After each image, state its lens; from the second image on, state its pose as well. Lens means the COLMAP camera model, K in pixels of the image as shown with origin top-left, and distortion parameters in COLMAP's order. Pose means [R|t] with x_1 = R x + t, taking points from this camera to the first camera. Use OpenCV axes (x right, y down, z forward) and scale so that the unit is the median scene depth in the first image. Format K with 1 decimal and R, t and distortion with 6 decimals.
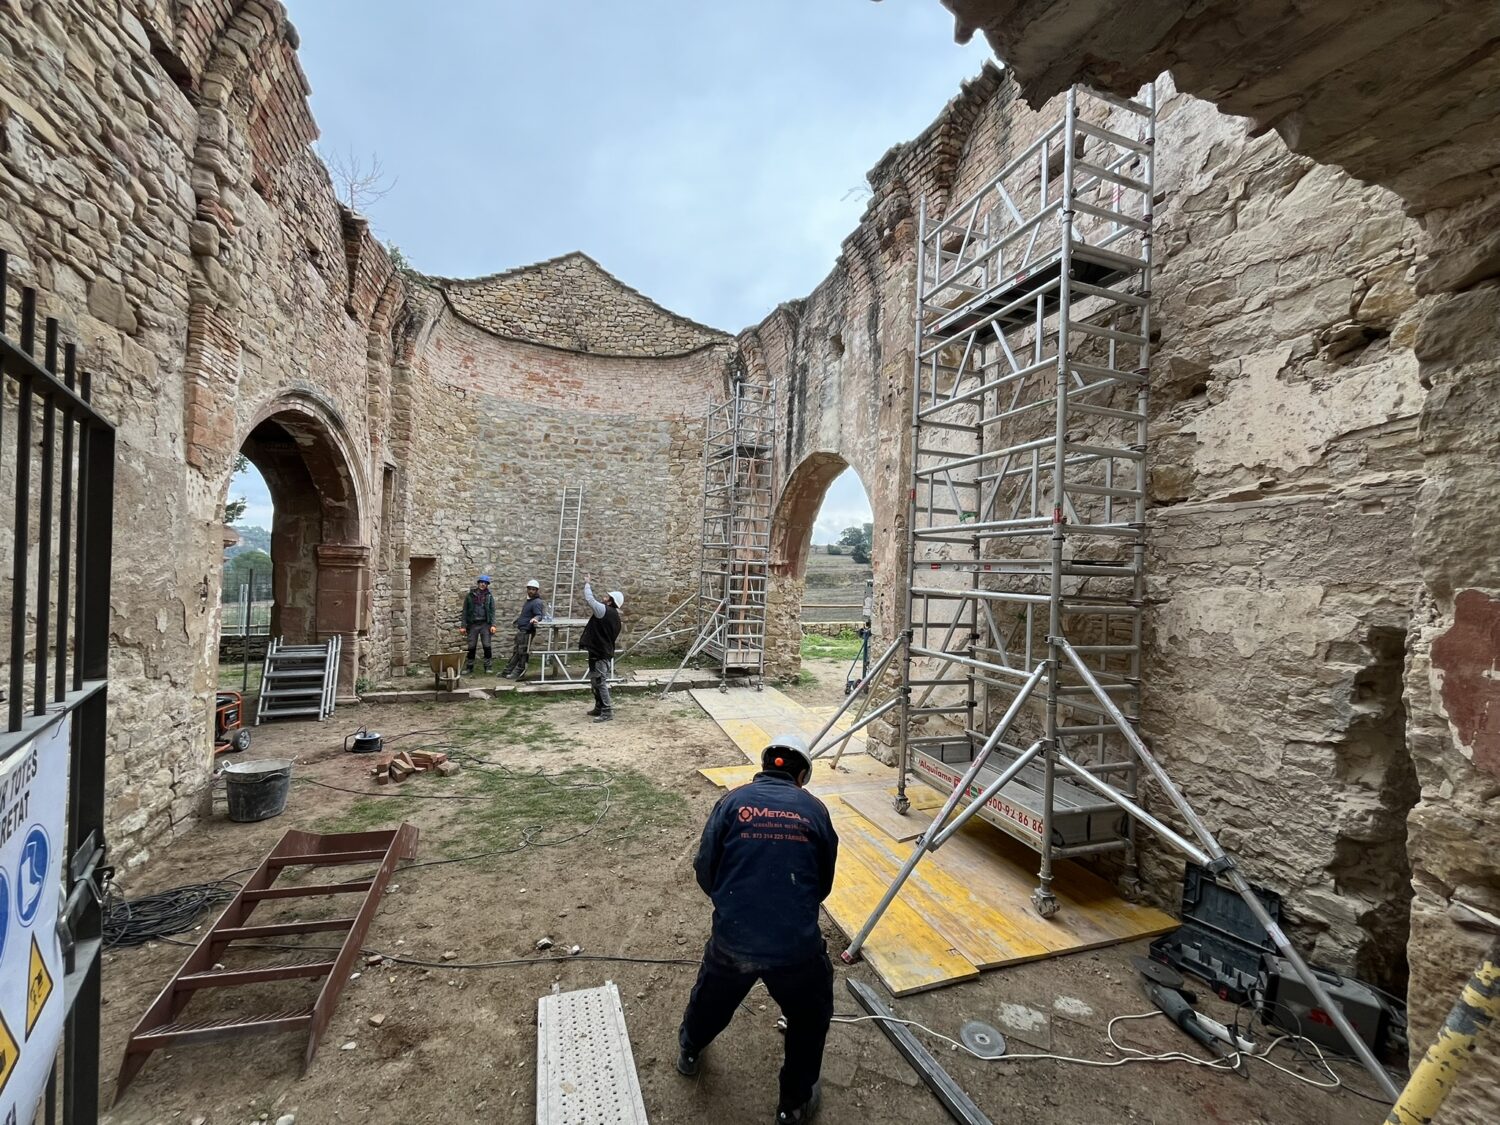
lens RADIAL K [[600.5, 0, 747.9], [0, 600.5, 567.3], [0, 0, 1]] dist [-0.001711, 0.000131]
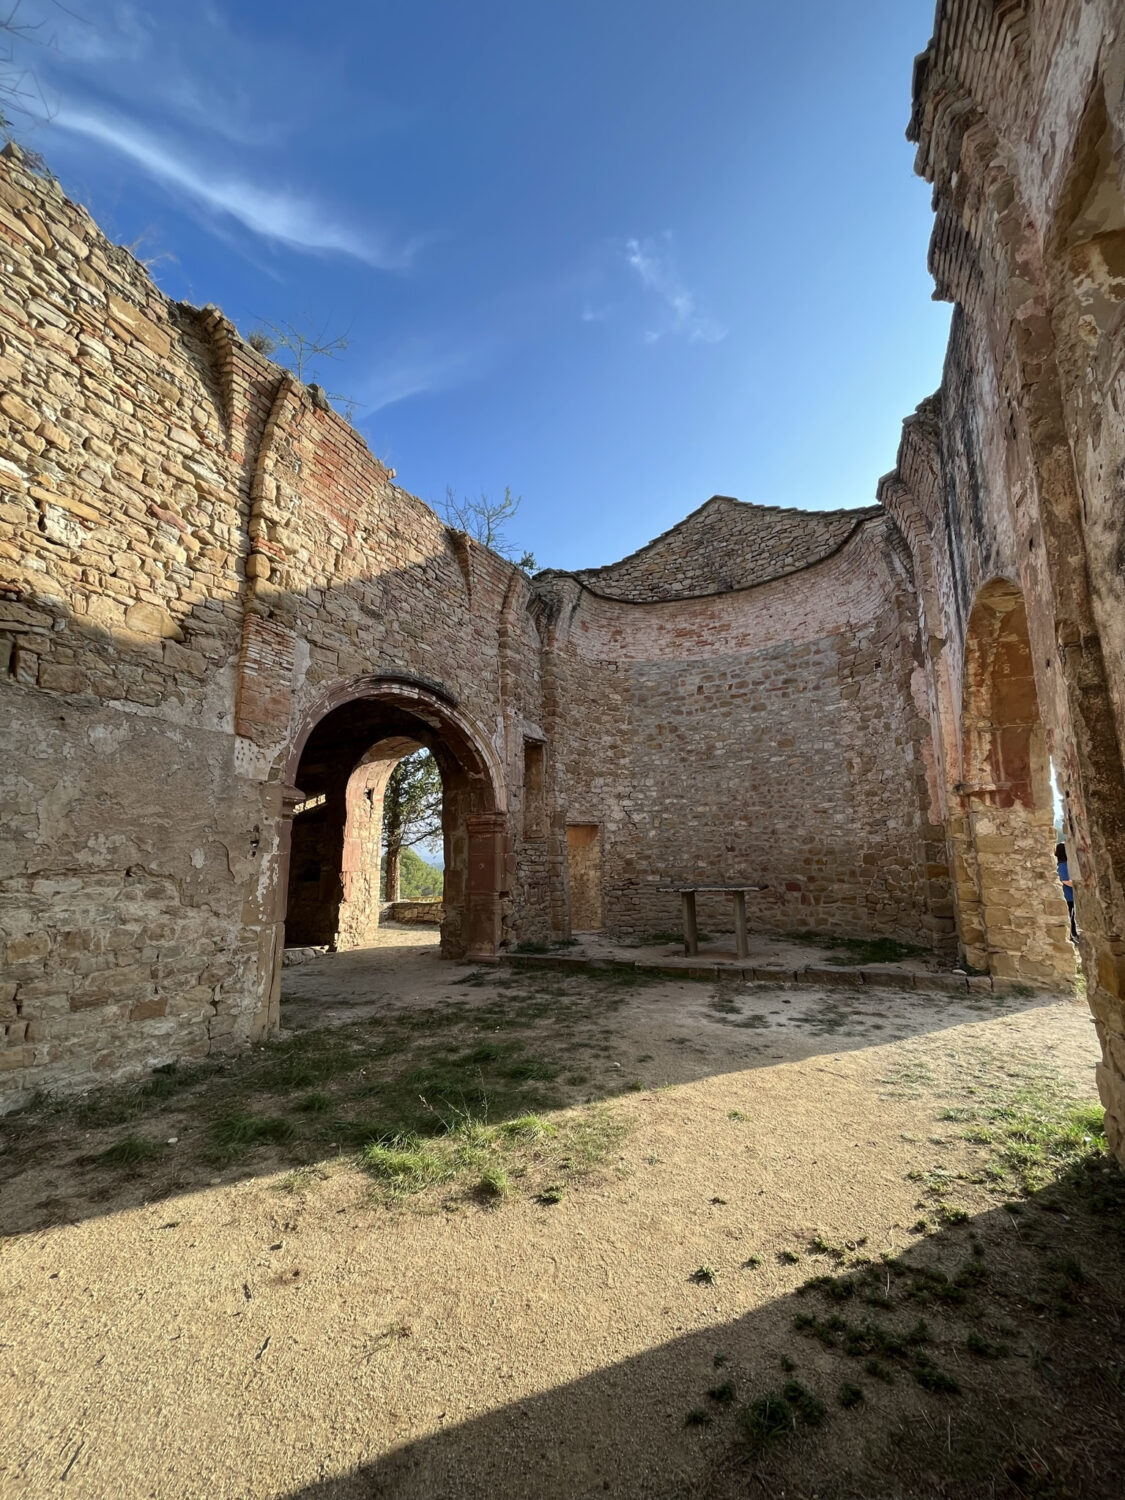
lens RADIAL K [[604.7, 0, 560.5], [0, 604.7, 748.3], [0, 0, 1]] dist [0.000753, -0.000148]
pose [[0.715393, -0.165188, -0.678915, 0.152474], [0.046945, 0.980820, -0.189178, 0.047043], [0.697143, 0.103465, 0.709427, 0.210175]]
